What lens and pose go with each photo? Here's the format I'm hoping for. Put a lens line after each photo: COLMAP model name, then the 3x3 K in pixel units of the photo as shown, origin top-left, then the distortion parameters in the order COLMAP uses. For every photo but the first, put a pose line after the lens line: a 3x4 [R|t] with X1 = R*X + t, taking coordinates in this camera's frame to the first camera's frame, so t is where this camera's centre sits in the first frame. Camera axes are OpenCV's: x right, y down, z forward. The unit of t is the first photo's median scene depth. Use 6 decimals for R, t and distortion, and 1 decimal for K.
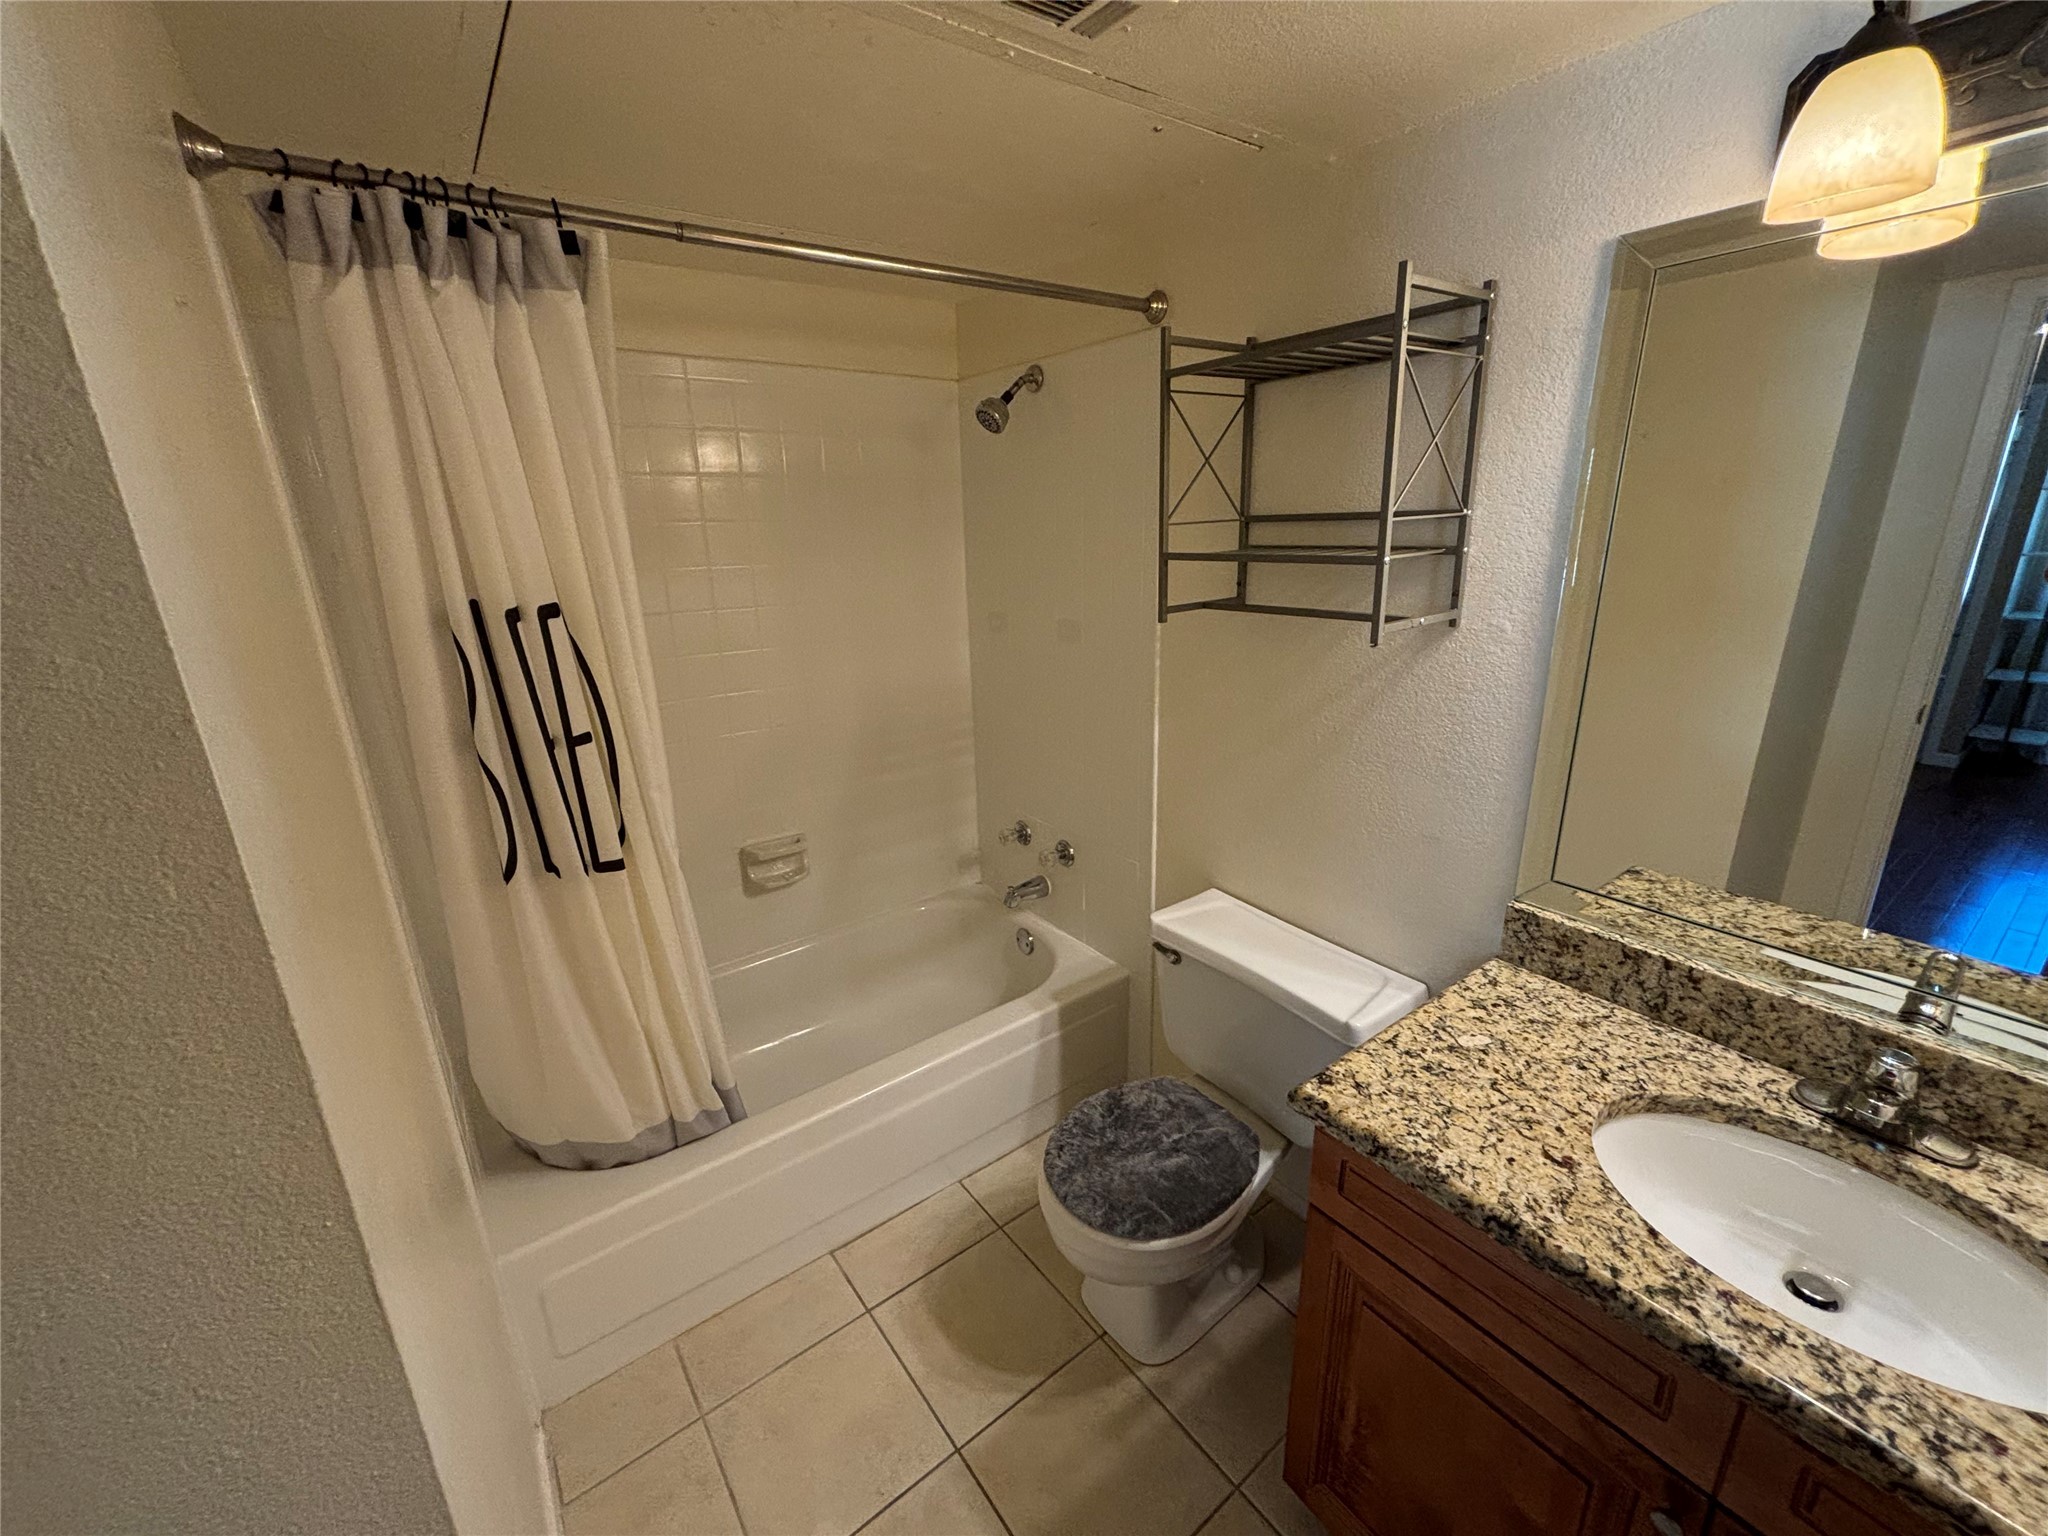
lens RADIAL K [[820.9, 0, 1020.1], [0, 820.9, 770.8], [0, 0, 1]] dist [0.002684, -0.001315]
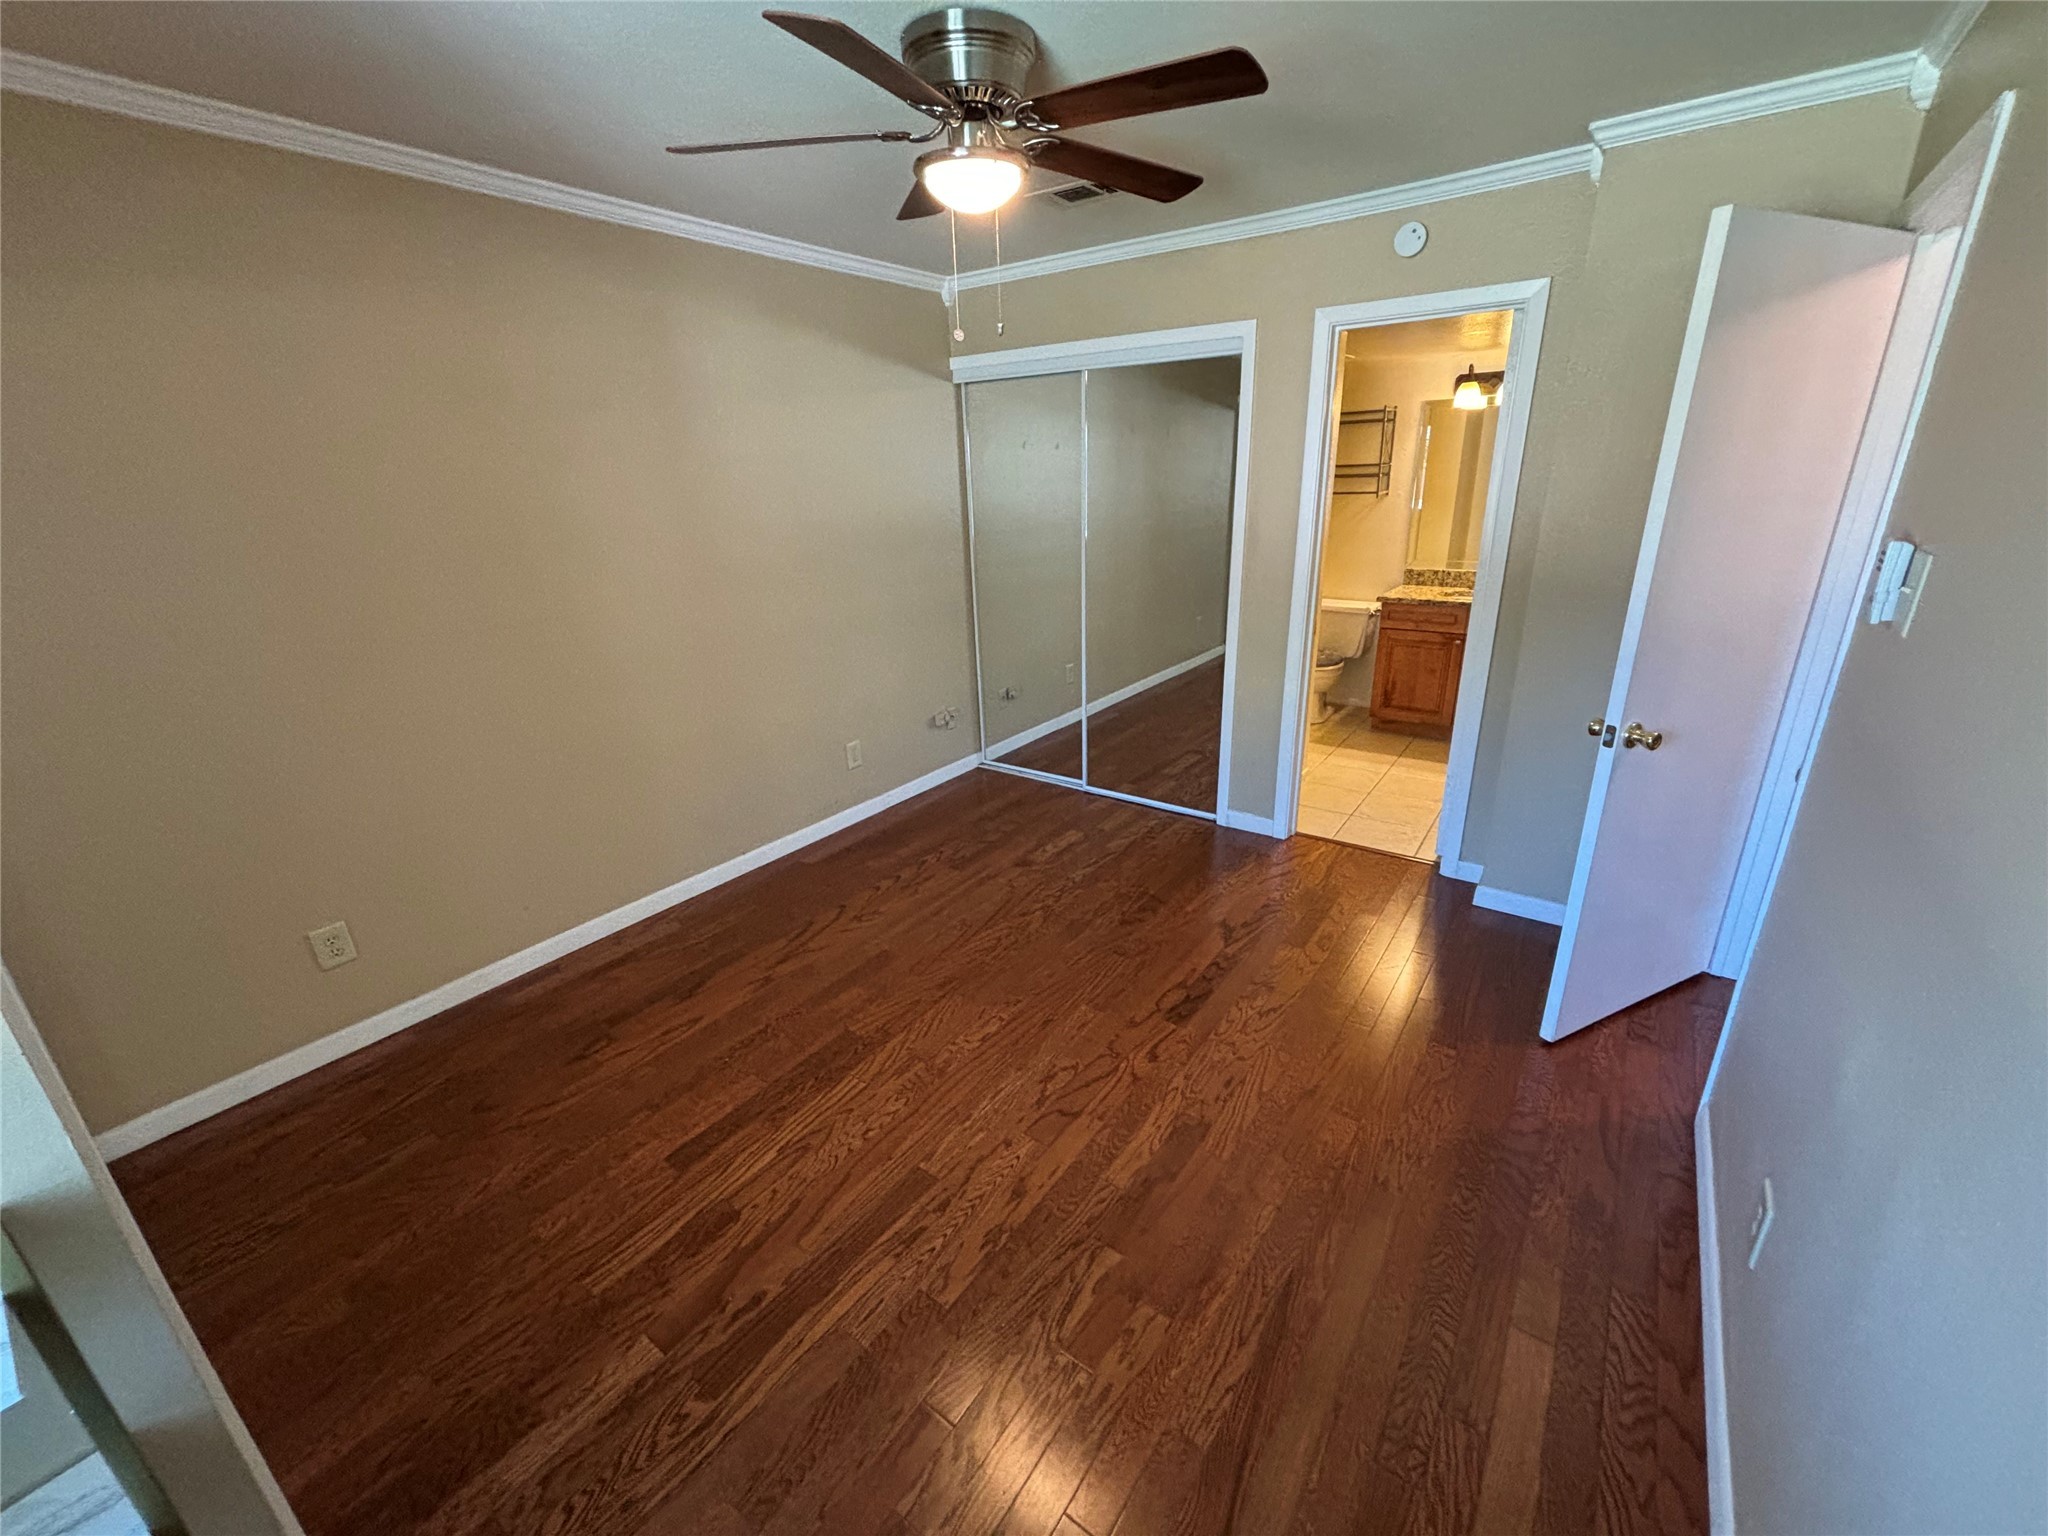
lens RADIAL K [[820.9, 0, 1020.7], [0, 820.9, 759.7], [0, 0, 1]] dist [0.002684, -0.001315]
pose [[0.955065, -0.098646, 0.279500, -2.089367], [0.091132, 0.995044, 0.039785, 0.676922], [-0.282040, -0.012526, 0.959321, -1.998172]]
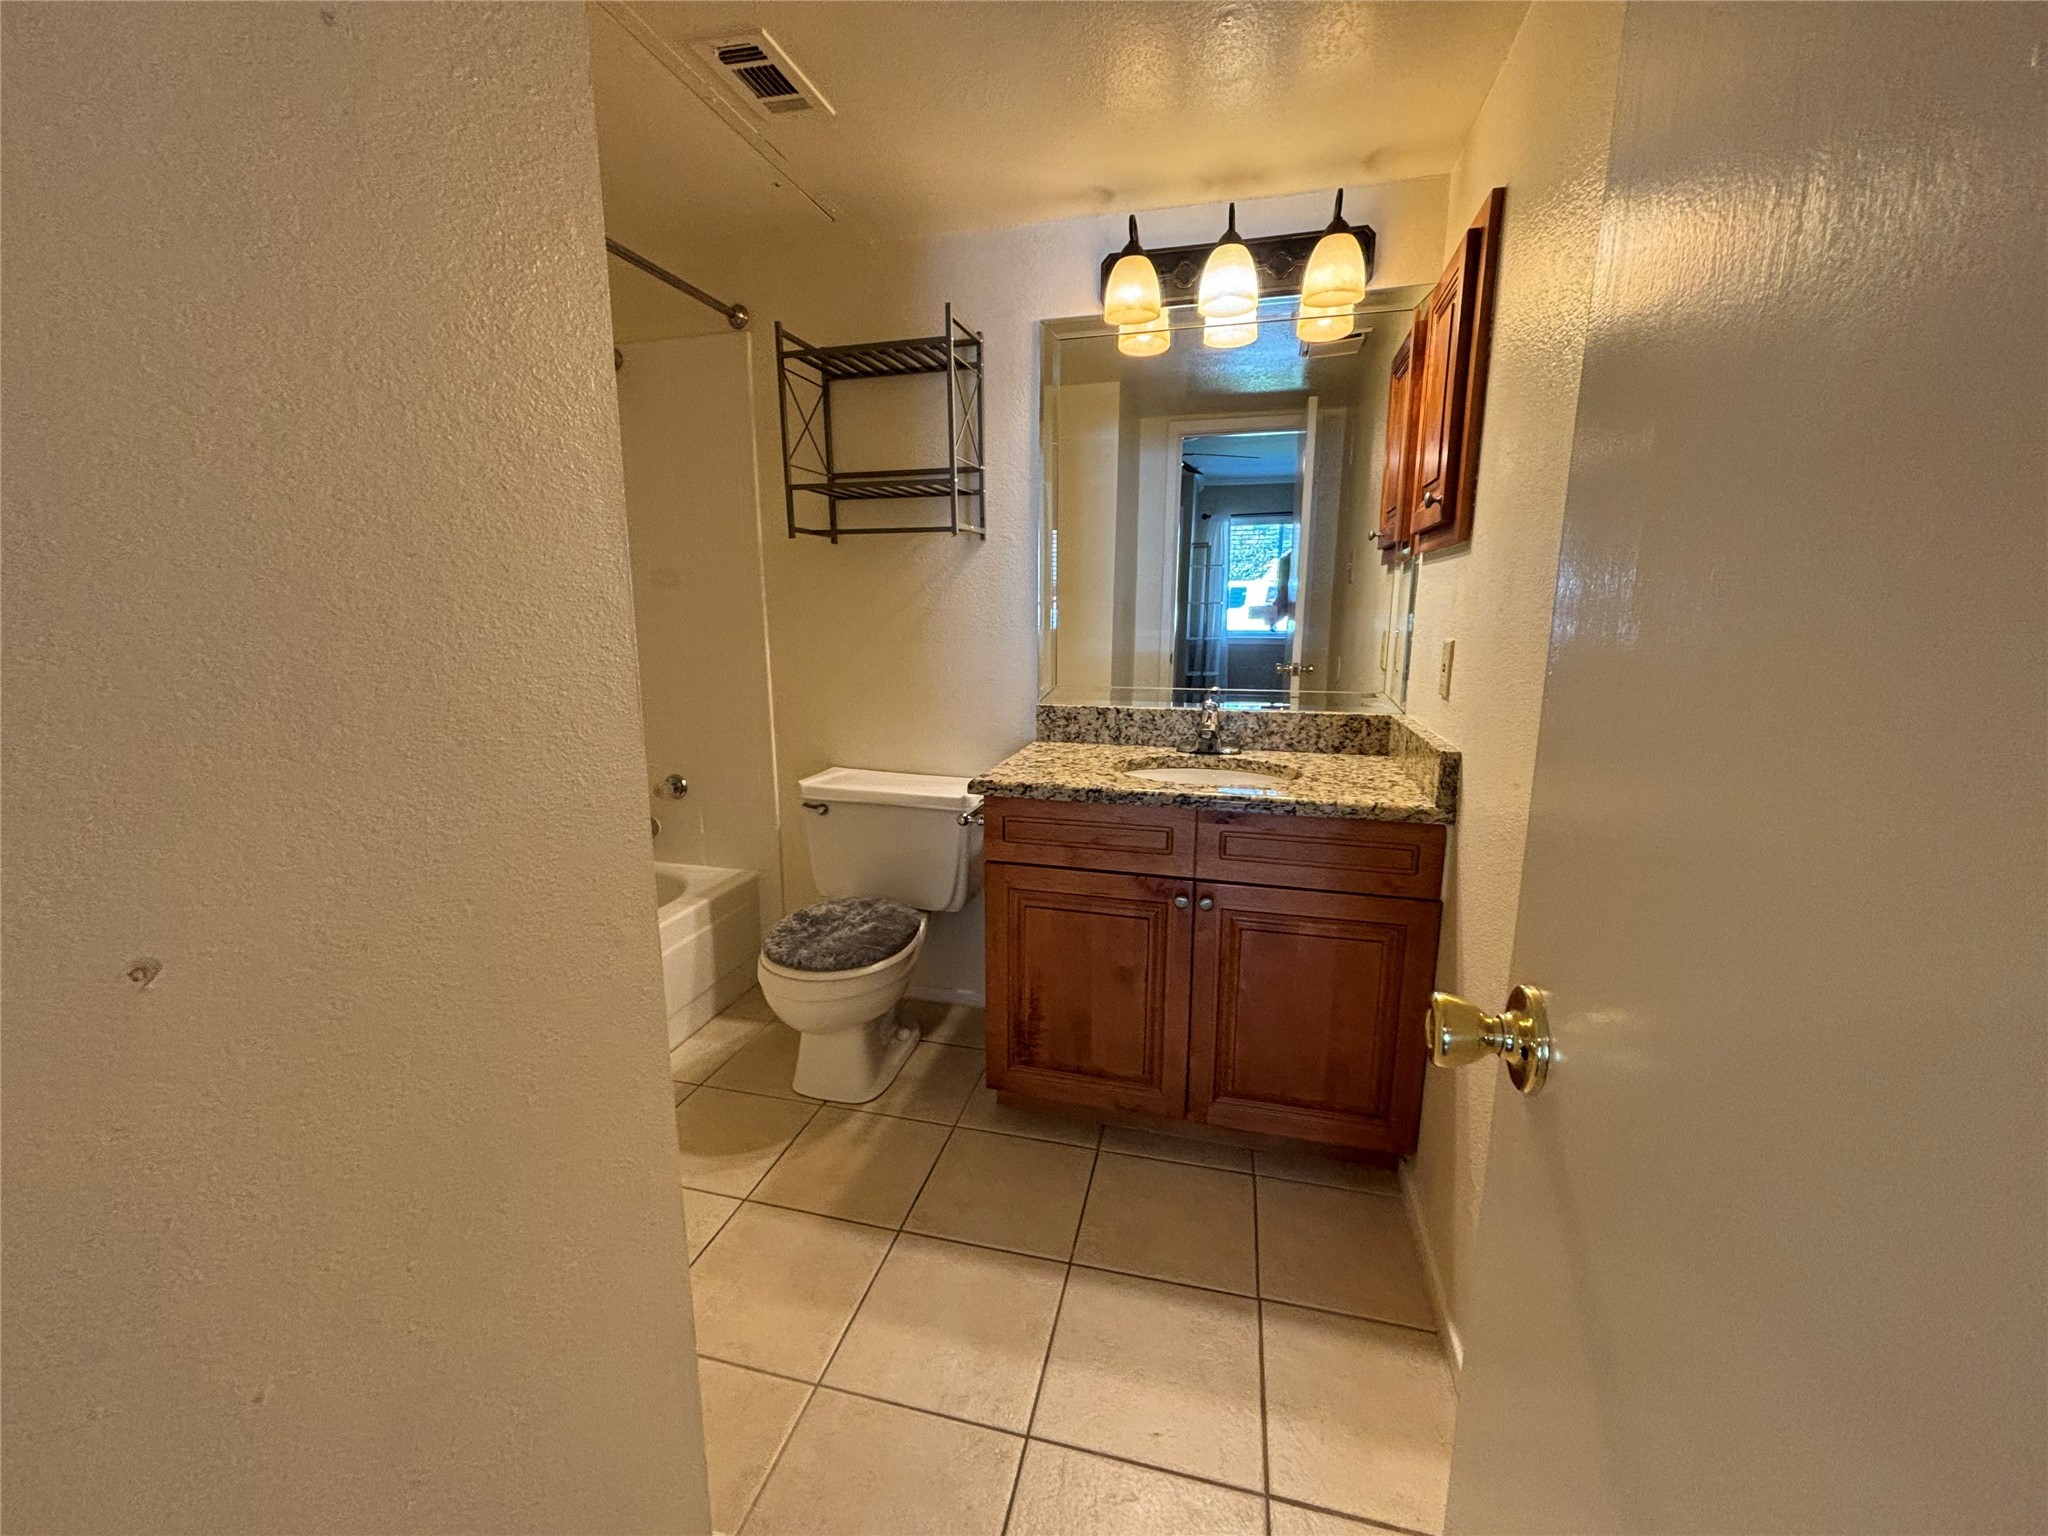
lens RADIAL K [[820.9, 0, 1022.8], [0, 820.9, 770.9], [0, 0, 1]] dist [0.002684, -0.001315]
pose [[0.777522, -0.092592, 0.622002, -0.432326], [0.162944, 0.984984, -0.057060, 0.355318], [-0.607378, 0.145717, 0.780934, -0.232726]]
